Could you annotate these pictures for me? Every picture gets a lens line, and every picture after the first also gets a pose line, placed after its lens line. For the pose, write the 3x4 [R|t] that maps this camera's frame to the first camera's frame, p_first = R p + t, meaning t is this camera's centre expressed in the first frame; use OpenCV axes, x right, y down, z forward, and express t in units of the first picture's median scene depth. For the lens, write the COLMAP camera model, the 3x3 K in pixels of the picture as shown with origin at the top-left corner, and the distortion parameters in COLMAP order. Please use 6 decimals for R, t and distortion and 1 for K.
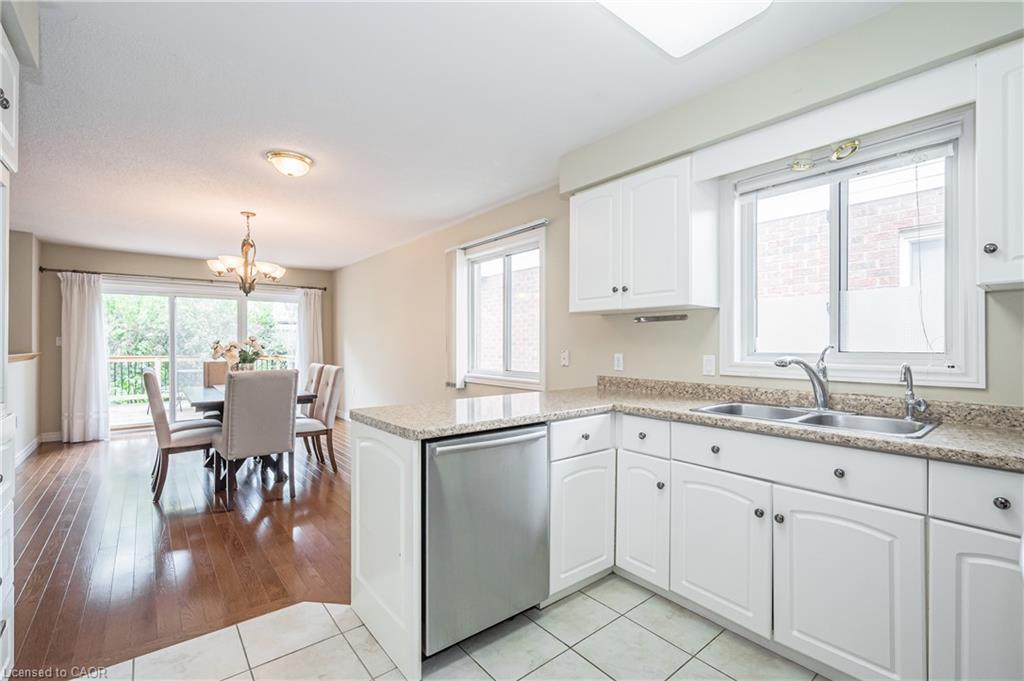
lens RADIAL K [[449.1, 0, 512.0], [0, 449.1, 340.5], [0, 0, 1]] dist [-0.001734, -0.000076]
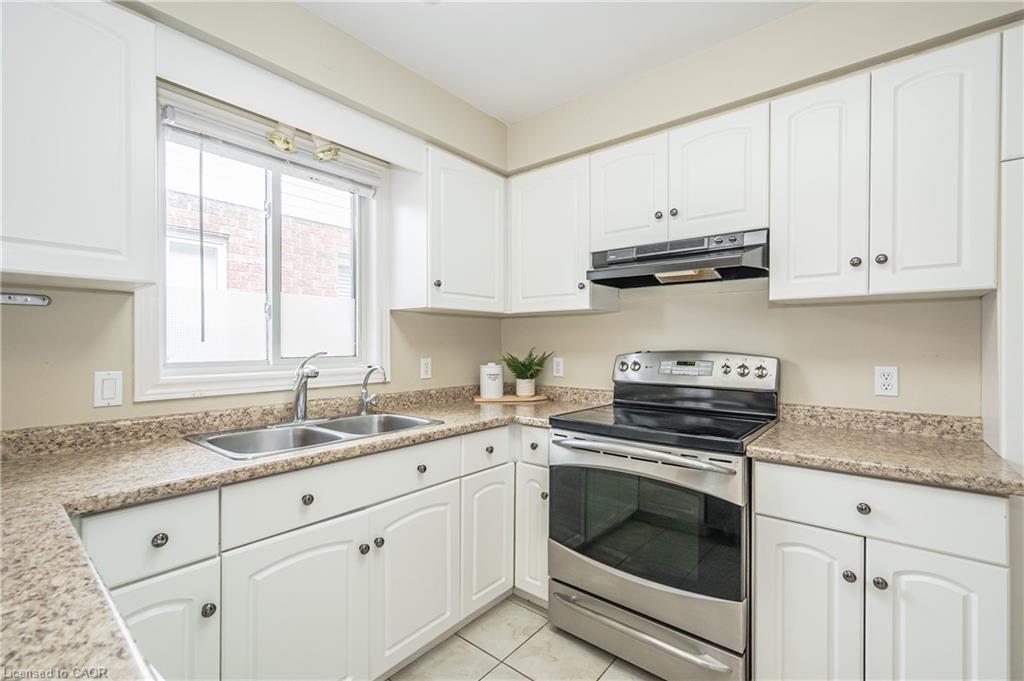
lens RADIAL K [[449.1, 0, 512.0], [0, 449.1, 340.5], [0, 0, 1]] dist [-0.001734, -0.000076]
pose [[-0.201066, 0.003112, 0.979573, -0.299316], [-0.008033, 0.999956, -0.004825, -0.010563], [-0.979545, -0.008839, -0.201032, 0.777995]]
